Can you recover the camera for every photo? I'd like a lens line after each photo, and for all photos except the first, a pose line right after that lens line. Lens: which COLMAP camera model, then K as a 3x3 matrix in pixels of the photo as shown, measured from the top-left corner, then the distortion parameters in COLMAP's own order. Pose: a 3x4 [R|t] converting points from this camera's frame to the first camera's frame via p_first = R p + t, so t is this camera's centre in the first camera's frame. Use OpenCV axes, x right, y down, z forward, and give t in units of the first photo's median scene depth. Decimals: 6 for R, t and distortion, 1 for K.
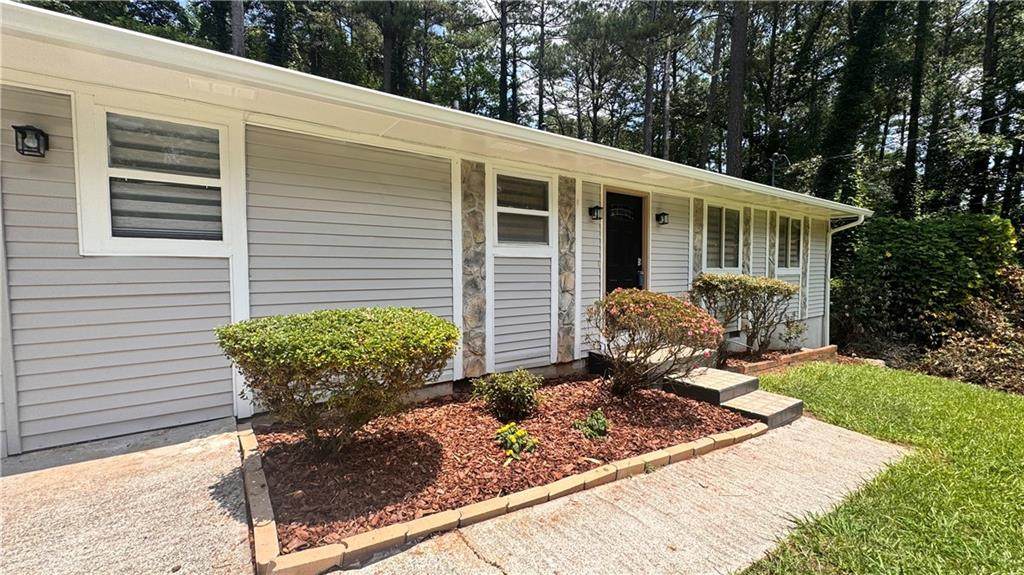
lens RADIAL K [[422.1, 0, 509.1], [0, 422.1, 286.3], [0, 0, 1]] dist [-0.000281, 0.000404]
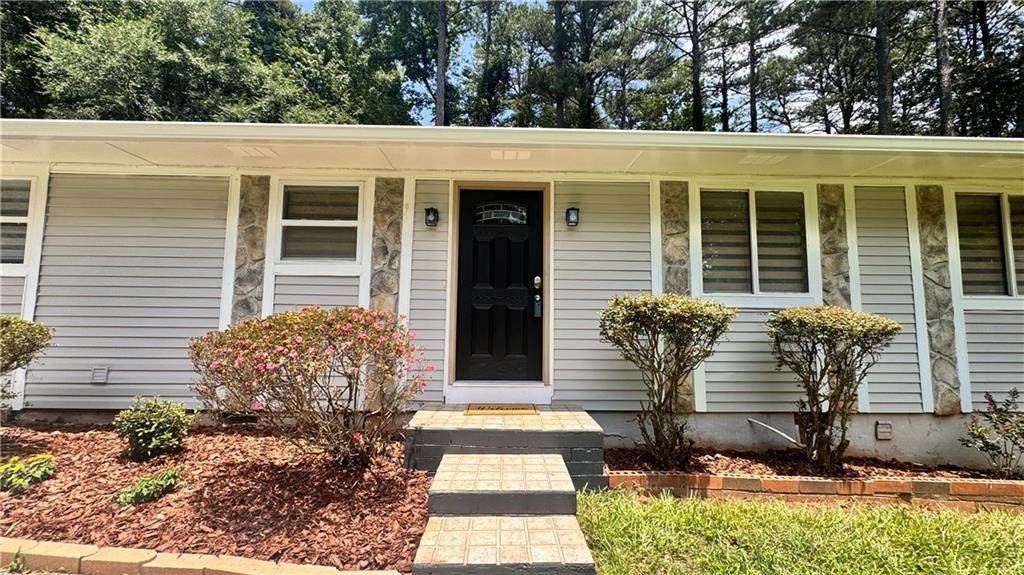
lens RADIAL K [[422.1, 0, 512.3], [0, 422.1, 267.3], [0, 0, 1]] dist [-0.000281, 0.000404]
pose [[0.827260, -0.031840, -0.560917, 0.873423], [-0.034647, 0.993601, -0.107499, -0.006956], [0.560750, 0.108363, 0.820863, 0.533571]]
